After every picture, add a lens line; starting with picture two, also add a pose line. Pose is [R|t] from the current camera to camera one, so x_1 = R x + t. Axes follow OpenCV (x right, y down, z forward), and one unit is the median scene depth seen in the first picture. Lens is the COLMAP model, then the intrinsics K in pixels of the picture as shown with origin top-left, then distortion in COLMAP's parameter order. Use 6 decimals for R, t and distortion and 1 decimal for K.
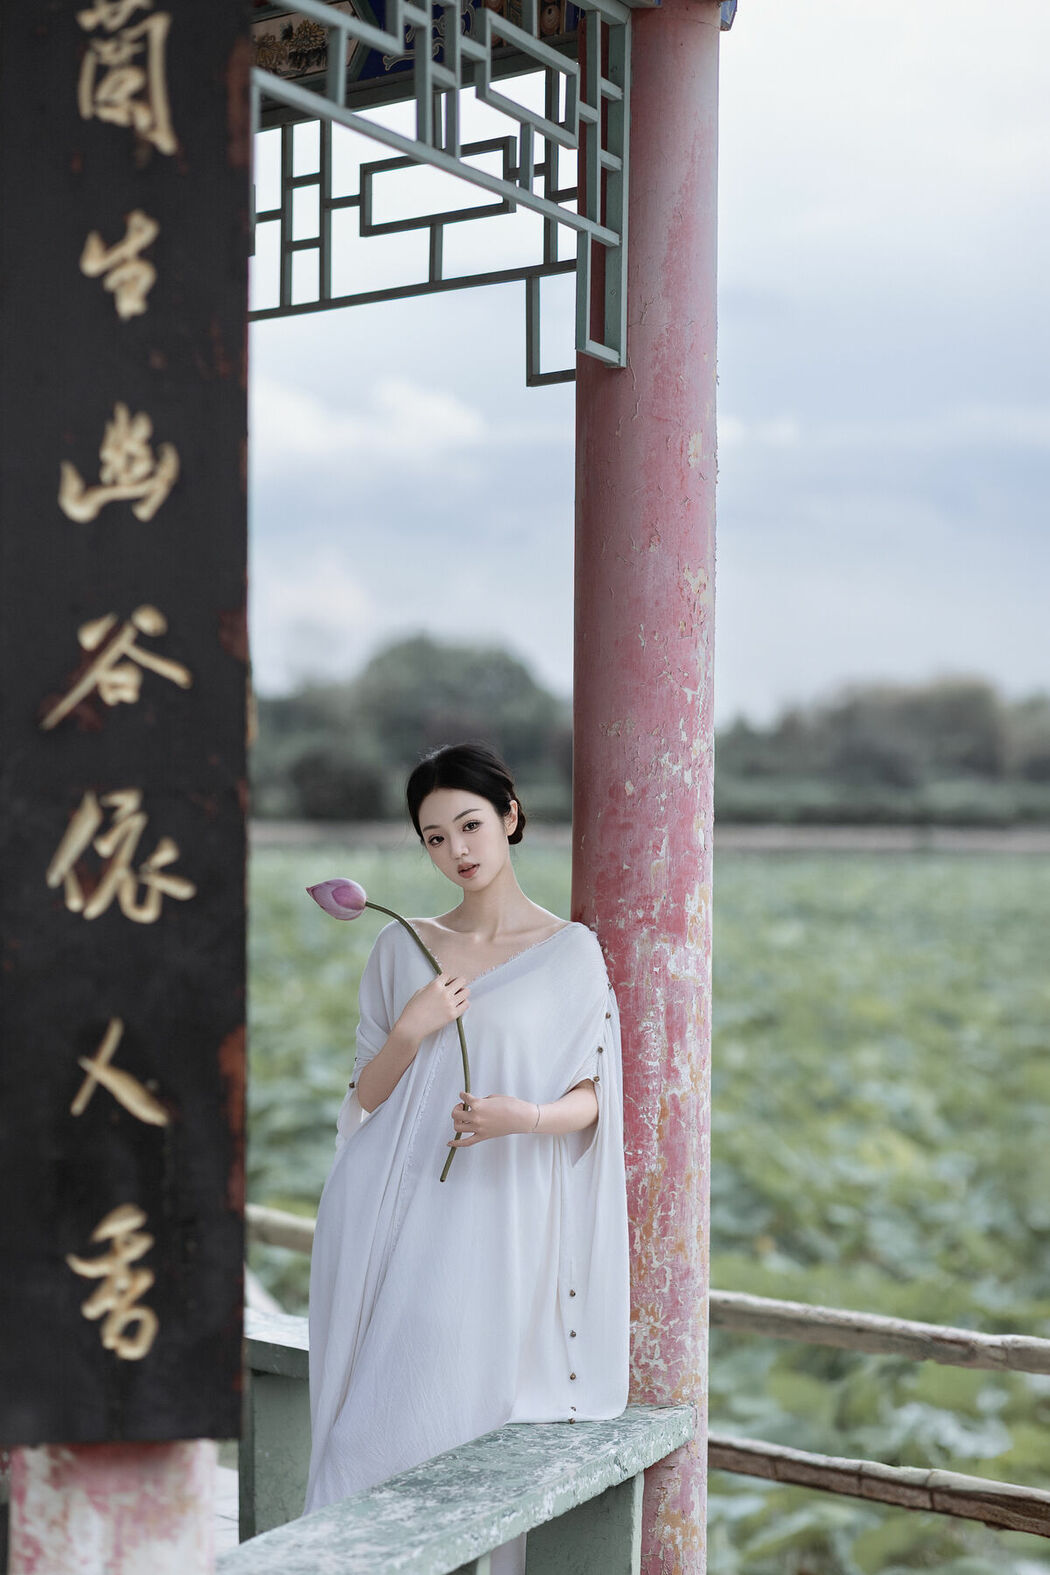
lens RADIAL K [[3632.9, 0, 525.0], [0, 3632.9, 787.5], [0, 0, 1]] dist [0.011167, -0.113284]
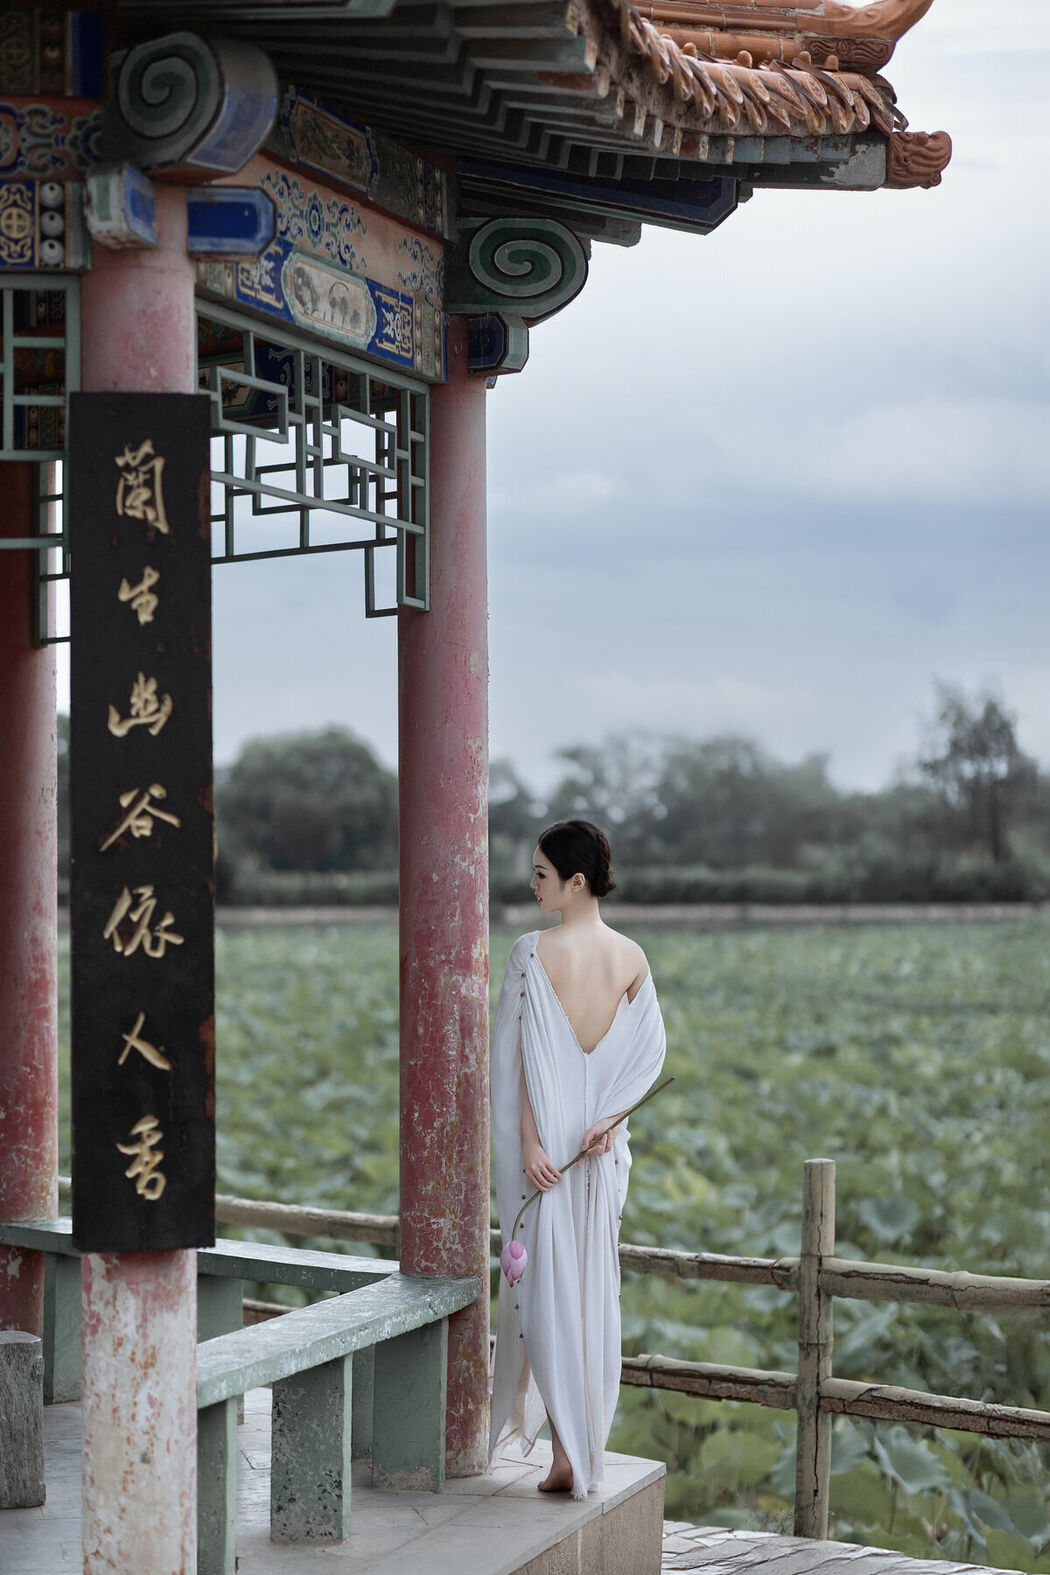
lens RADIAL K [[3595.0, 0, 525.0], [0, 3595.0, 787.5], [0, 0, 1]] dist [0.007713, 0.314806]
pose [[0.999053, -0.012889, 0.041559, 0.003532], [0.013806, 0.999666, -0.021863, -0.004290], [-0.041263, 0.022417, 0.998897, -0.557938]]
